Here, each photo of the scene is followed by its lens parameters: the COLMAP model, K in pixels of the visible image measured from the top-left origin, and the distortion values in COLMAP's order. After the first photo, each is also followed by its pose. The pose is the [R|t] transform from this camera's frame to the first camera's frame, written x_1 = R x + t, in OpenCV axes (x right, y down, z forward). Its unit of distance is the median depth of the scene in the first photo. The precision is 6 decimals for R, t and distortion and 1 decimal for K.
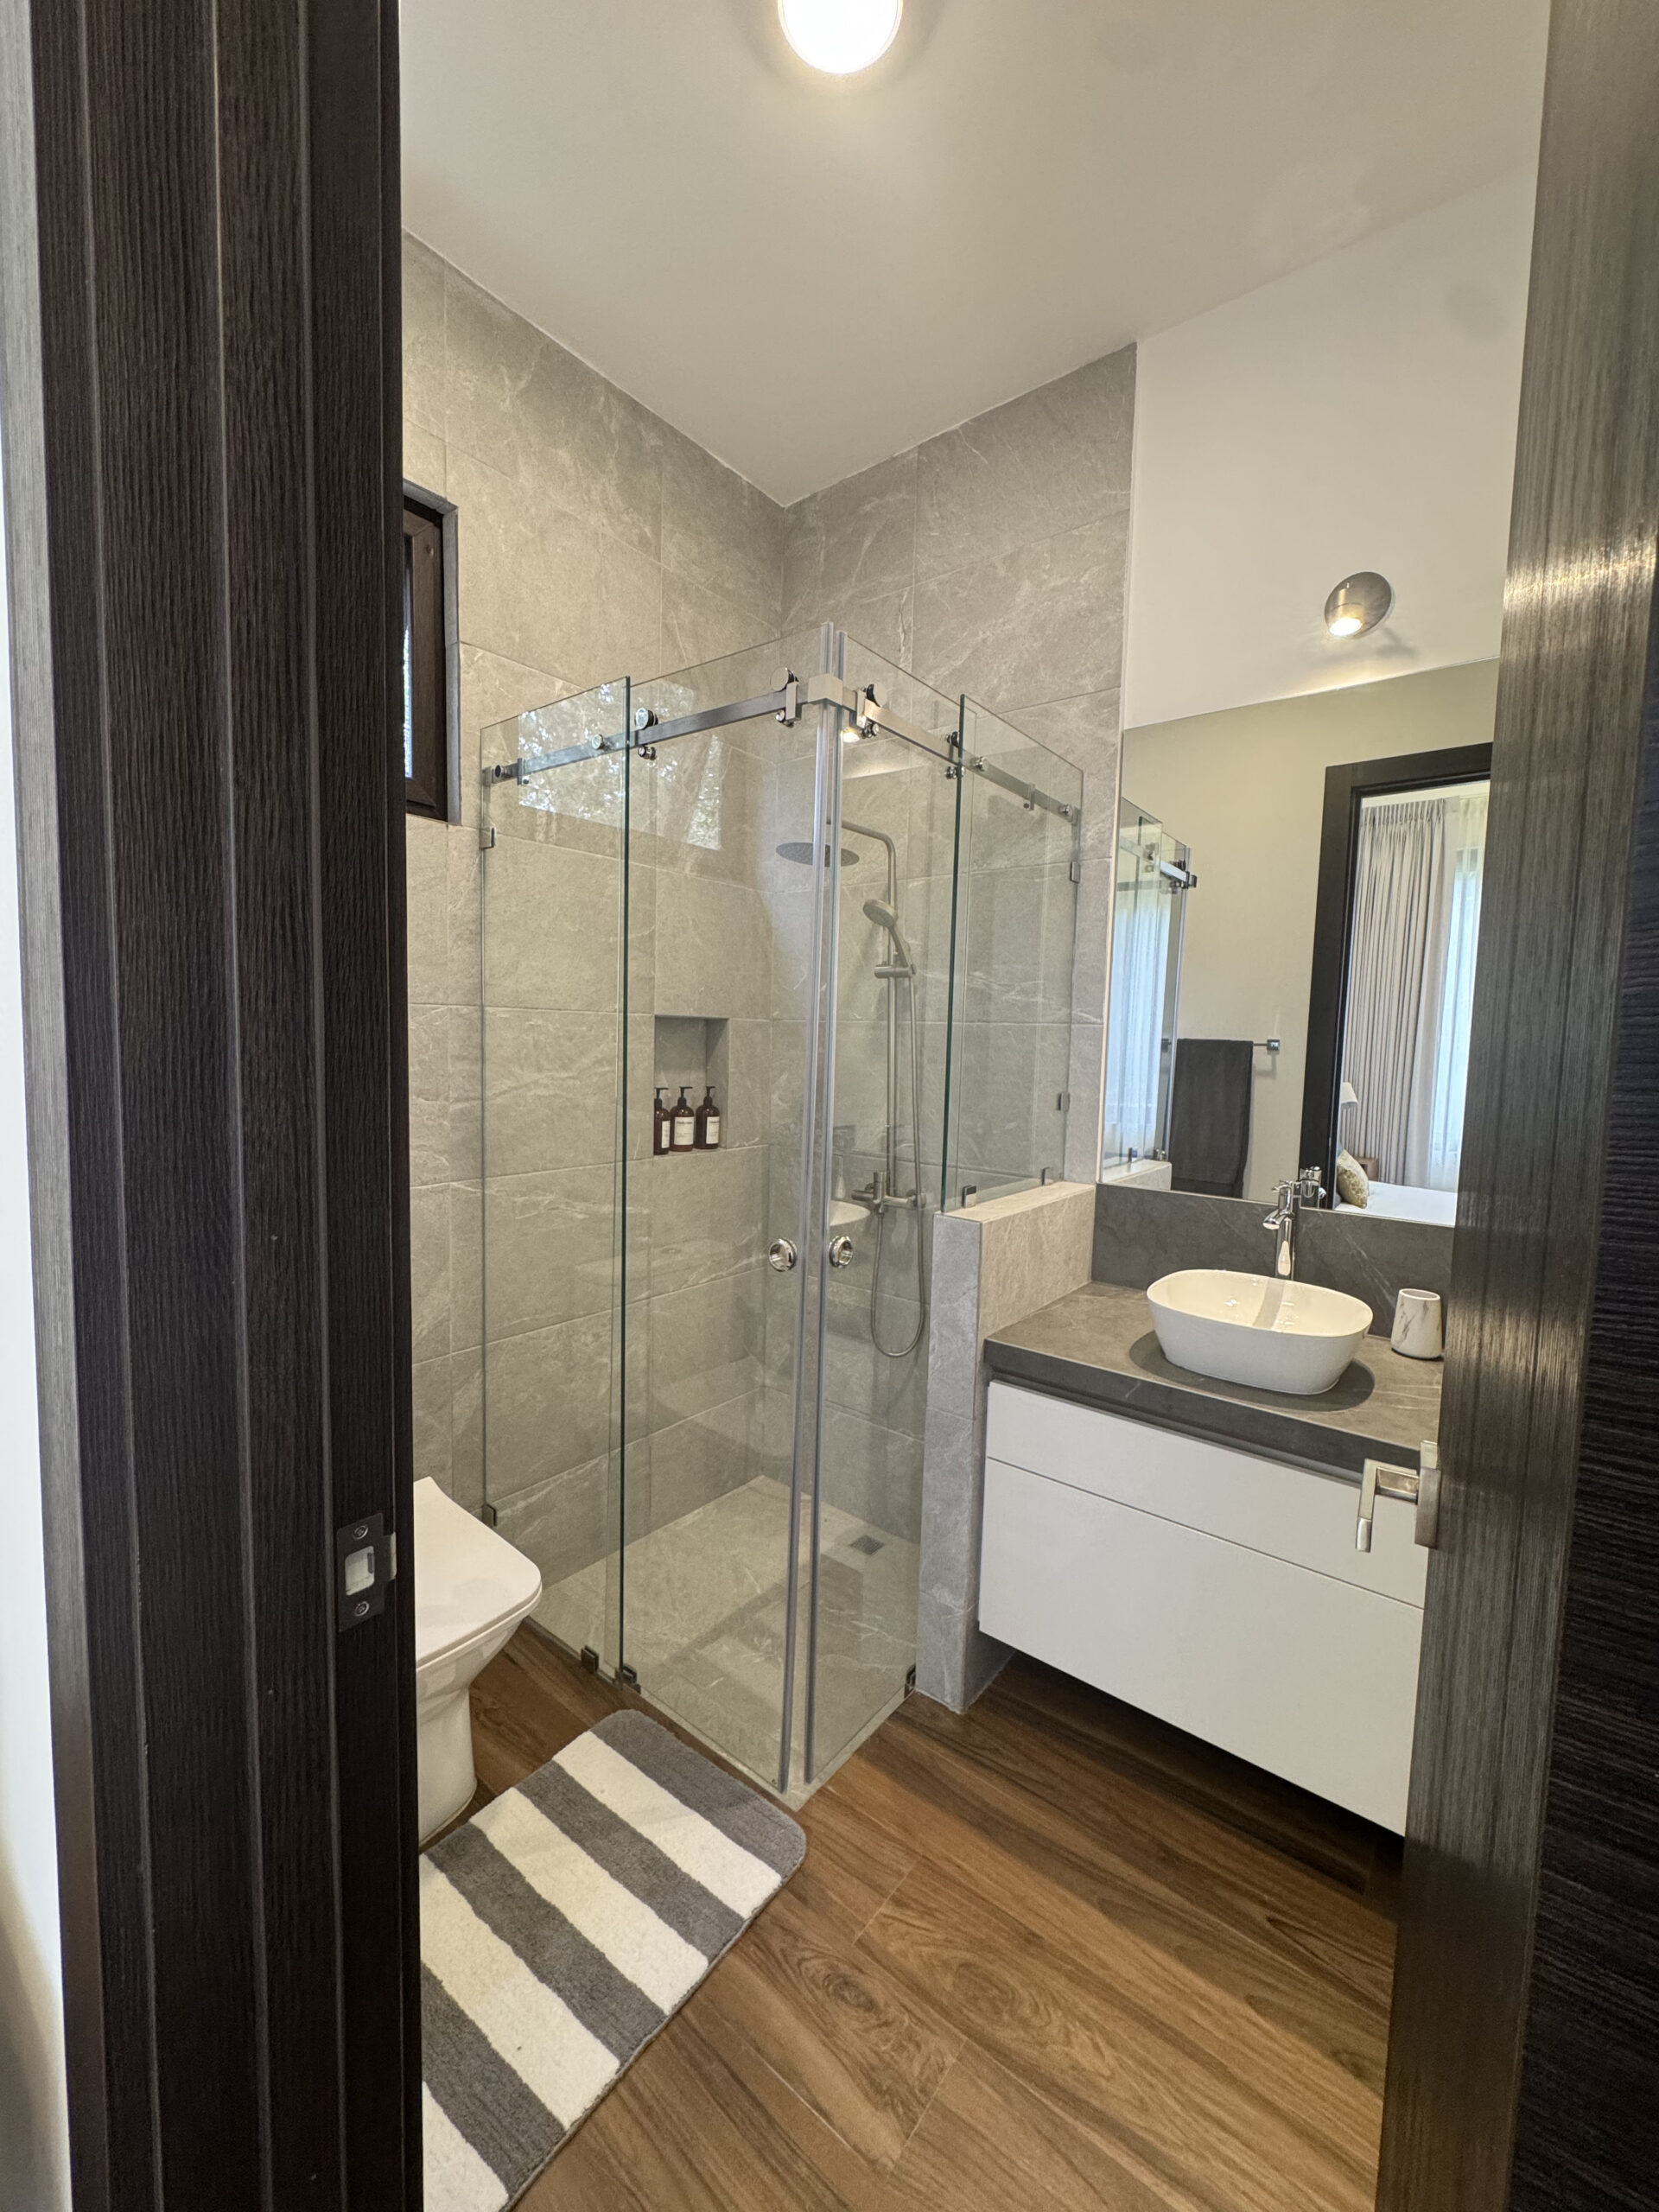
lens RADIAL K [[882.8, 0, 829.5], [0, 882.8, 1106.0], [0, 0, 1]] dist [-0.002619, -0.000208]
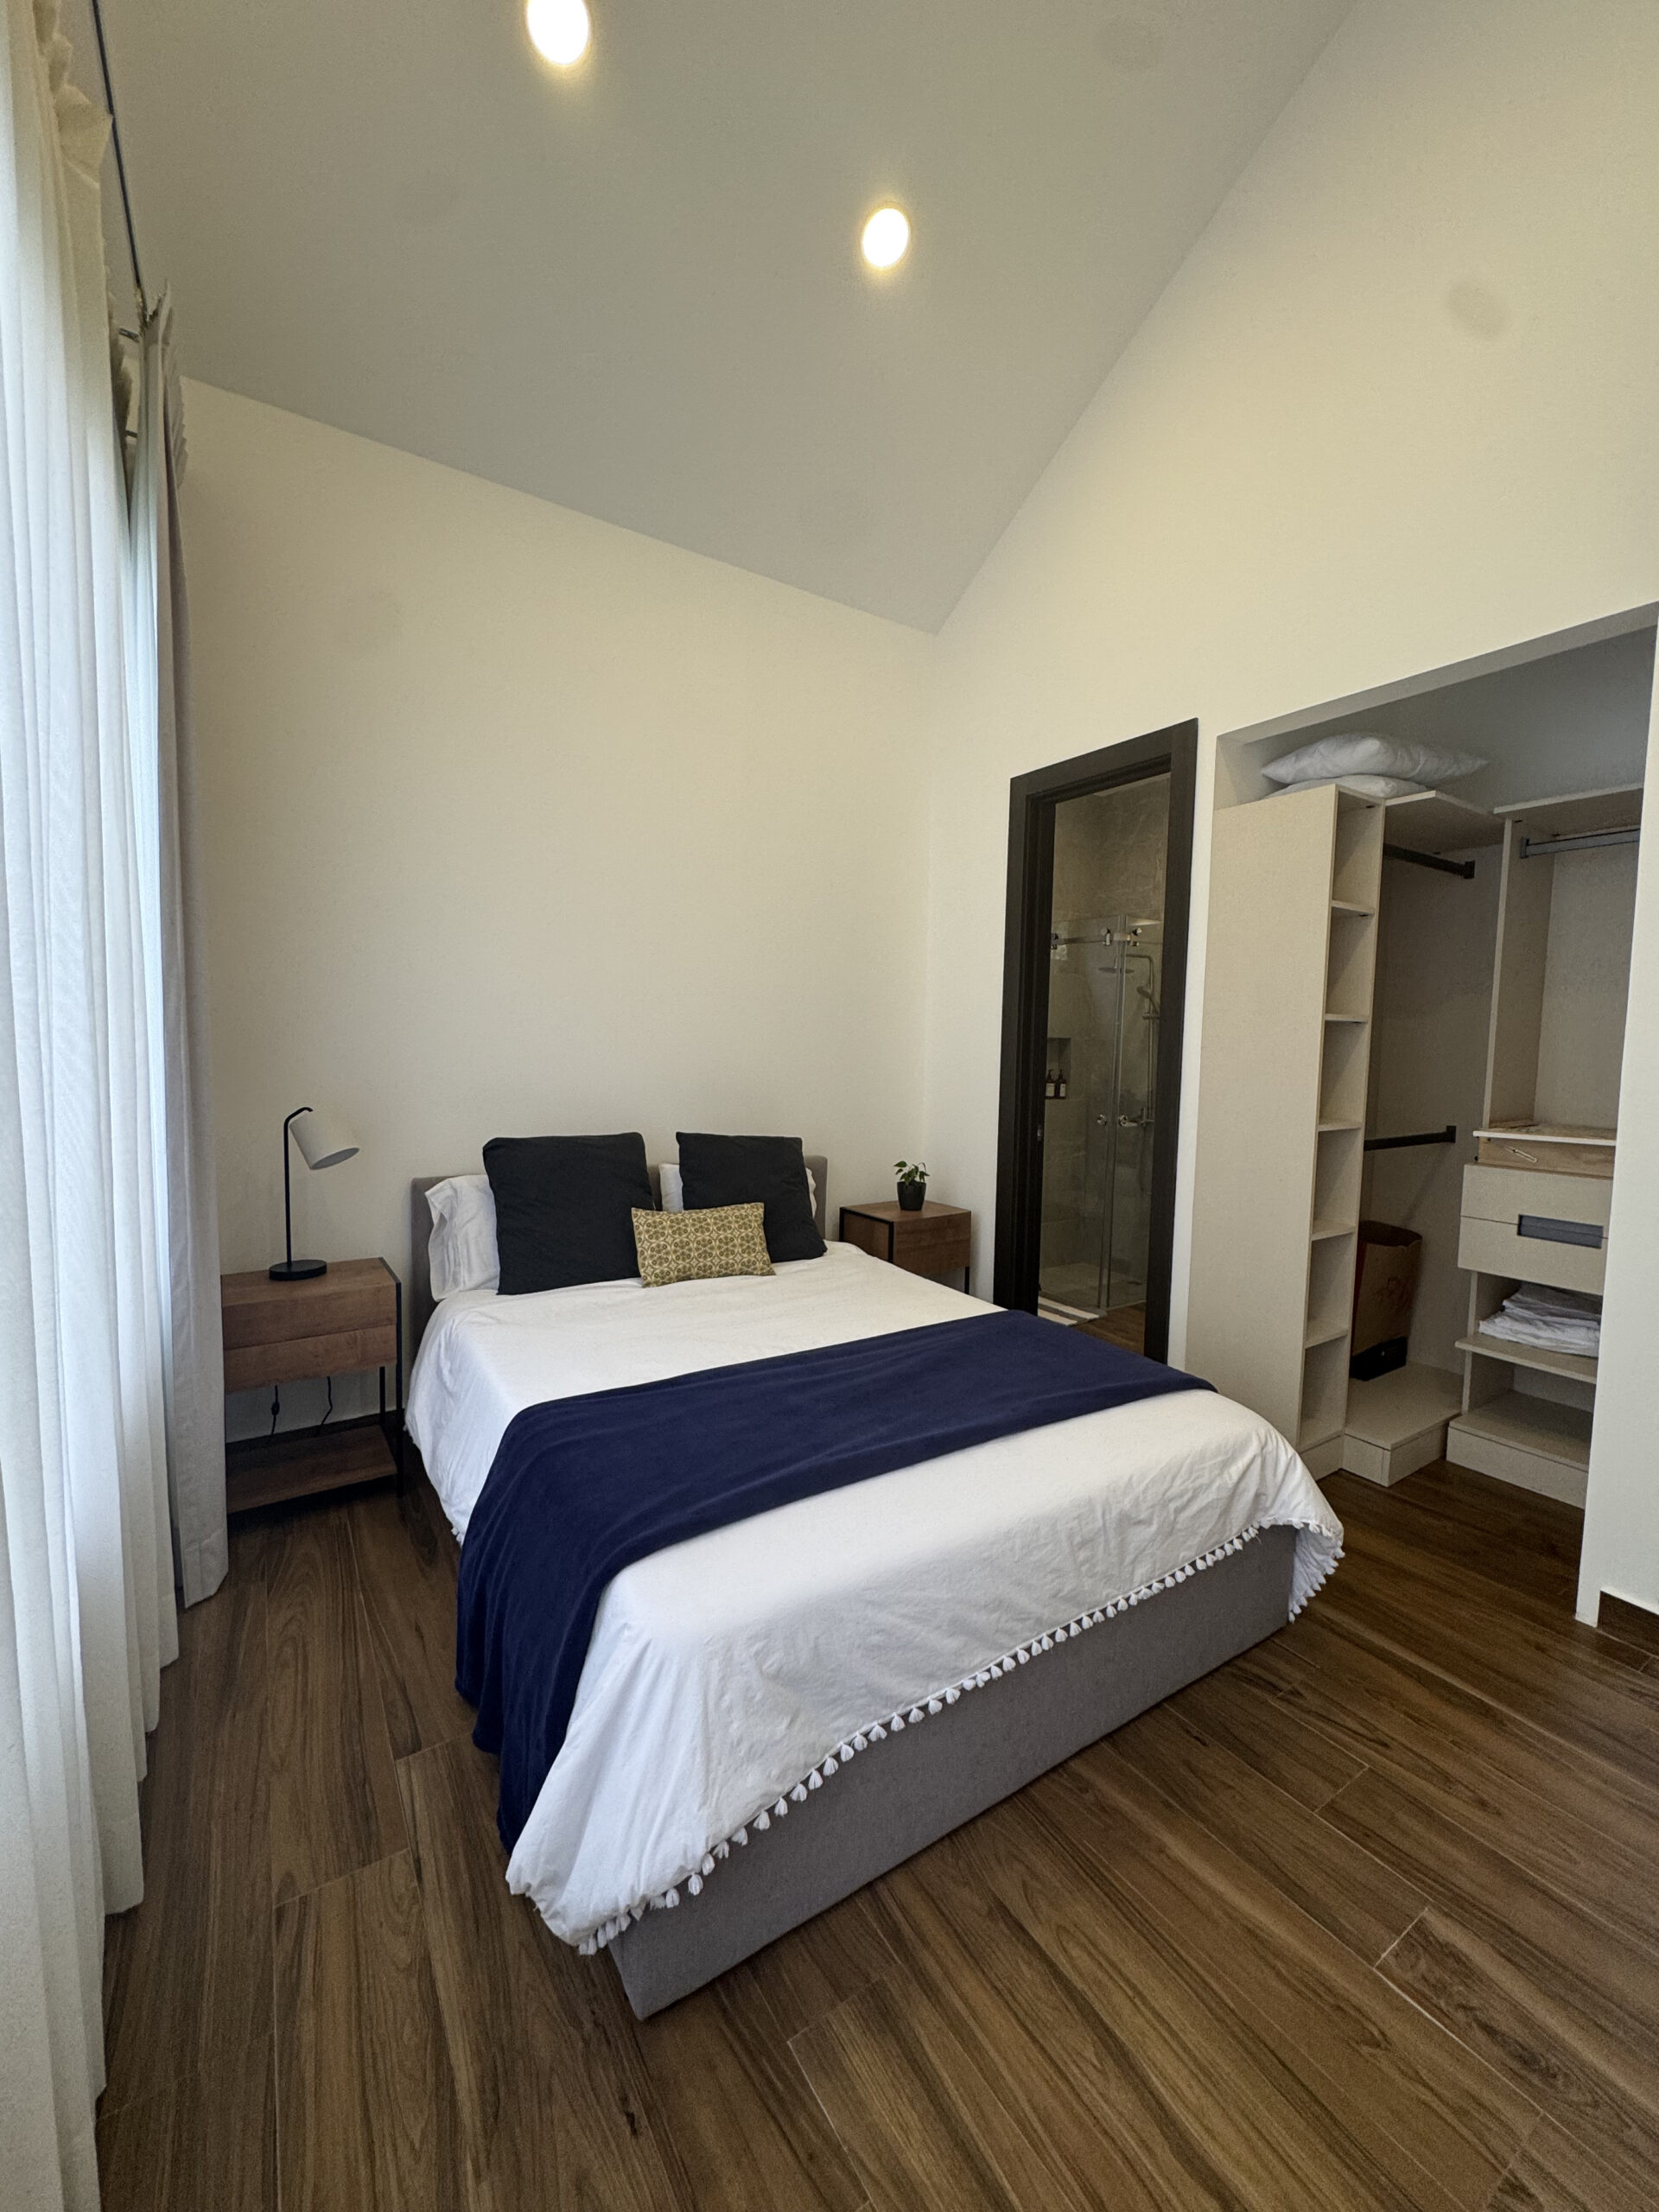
lens RADIAL K [[882.8, 0, 829.5], [0, 882.8, 1106.0], [0, 0, 1]] dist [-0.002619, -0.000208]
pose [[0.948331, 0.015385, -0.316909, 0.010867], [-0.018920, 0.999788, -0.008083, 0.095181], [0.316717, 0.013662, 0.948422, -1.236995]]
